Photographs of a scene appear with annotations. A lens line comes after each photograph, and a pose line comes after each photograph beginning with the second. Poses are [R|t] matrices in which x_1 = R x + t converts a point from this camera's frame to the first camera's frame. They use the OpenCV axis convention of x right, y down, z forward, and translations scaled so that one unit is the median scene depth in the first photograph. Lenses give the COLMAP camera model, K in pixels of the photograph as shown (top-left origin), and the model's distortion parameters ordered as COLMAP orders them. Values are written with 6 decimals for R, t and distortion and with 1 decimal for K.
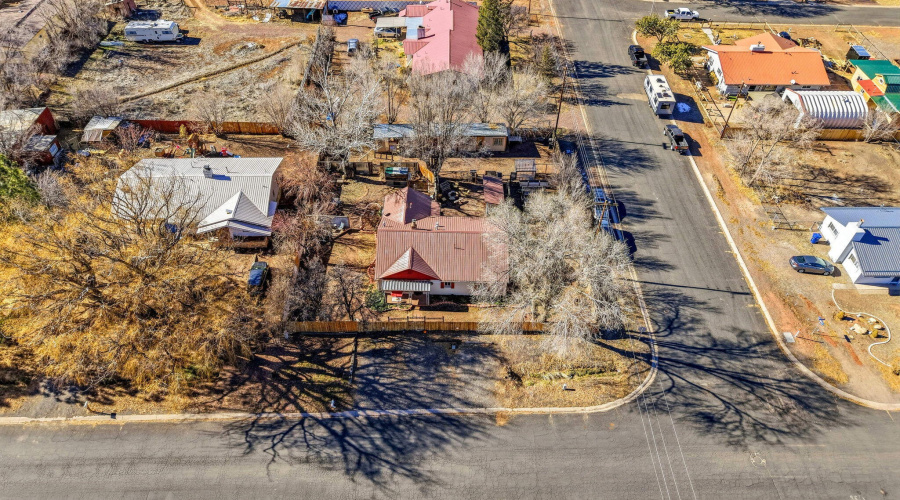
lens RADIAL K [[601.8, 0, 447.6], [0, 601.8, 249.0], [0, 0, 1]] dist [0.009670, -0.001404]
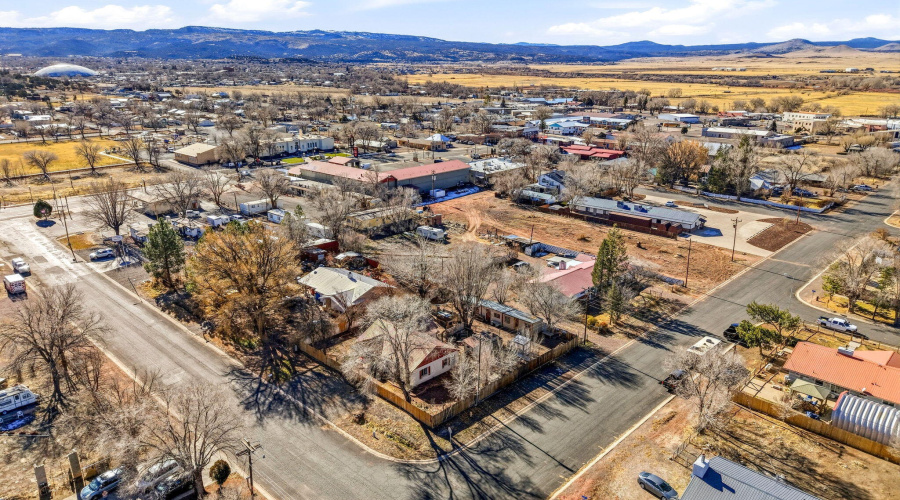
lens RADIAL K [[601.8, 0, 448.2], [0, 601.8, 250.6], [0, 0, 1]] dist [0.009670, -0.001404]
pose [[0.708469, 0.196439, -0.677852, 1.086980], [-0.498262, 0.819437, -0.283297, 0.182084], [0.499807, 0.538455, 0.678424, -0.053255]]
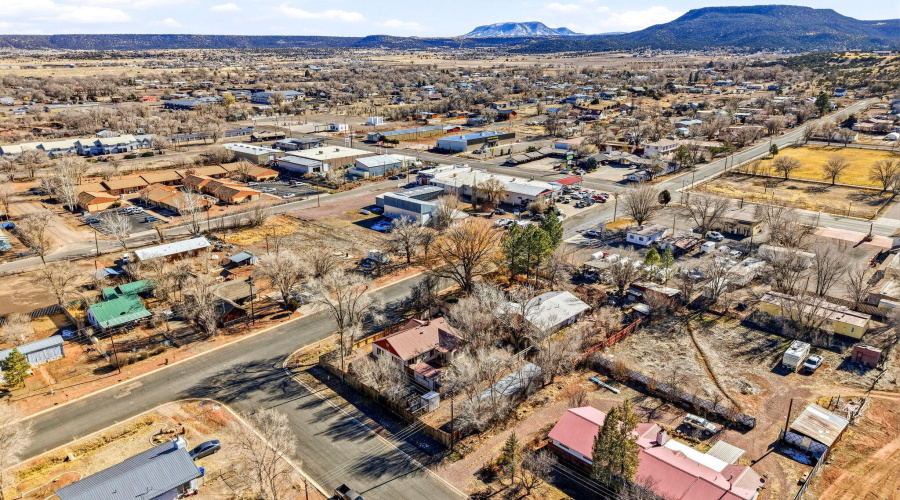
lens RADIAL K [[601.8, 0, 447.1], [0, 601.8, 249.7], [0, 0, 1]] dist [0.009670, -0.001404]
pose [[-0.715489, 0.207284, -0.667165, 1.147300], [-0.506410, 0.503986, 0.699676, -1.554702], [0.481274, 0.838469, -0.255626, 1.395176]]
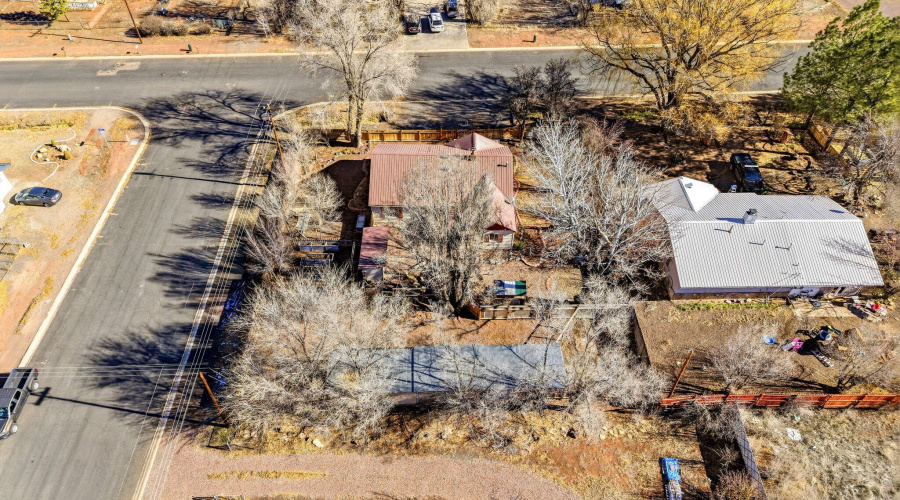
lens RADIAL K [[601.8, 0, 449.6], [0, 601.8, 252.2], [0, 0, 1]] dist [0.009670, -0.001404]
pose [[-0.999710, -0.011074, -0.021364, -0.001578], [-0.020933, -0.037677, 0.999071, -1.031769], [-0.011868, 0.999229, 0.037434, 1.191293]]
